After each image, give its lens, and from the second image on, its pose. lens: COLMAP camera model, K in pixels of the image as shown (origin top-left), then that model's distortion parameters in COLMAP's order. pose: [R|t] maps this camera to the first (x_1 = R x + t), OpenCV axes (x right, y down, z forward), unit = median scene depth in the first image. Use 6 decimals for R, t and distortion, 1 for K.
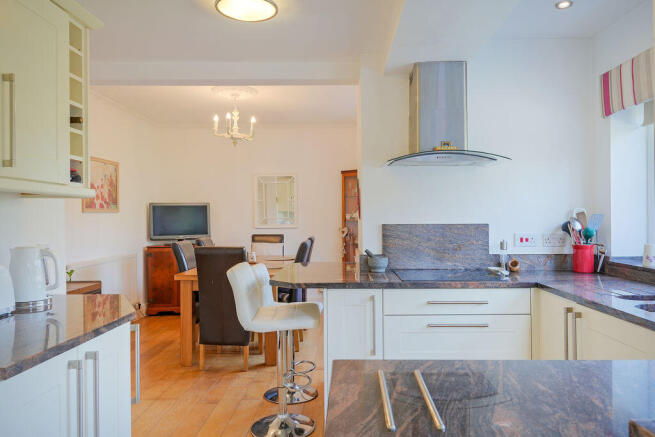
lens RADIAL K [[479.4, 0, 328.3], [0, 479.4, 215.7], [0, 0, 1]] dist [0.006720, 0.004486]
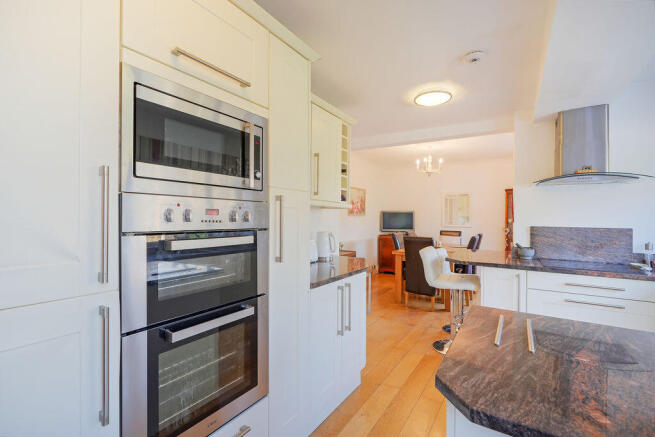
lens RADIAL K [[297.1, 0, 330.2], [0, 297.1, 218.9], [0, 0, 1]] dist [0.000291, 0.000700]
pose [[0.855396, 0.017777, -0.517670, 0.060861], [-0.016402, 0.999839, 0.007232, -0.001514], [0.517715, 0.002304, 0.855550, -0.083623]]
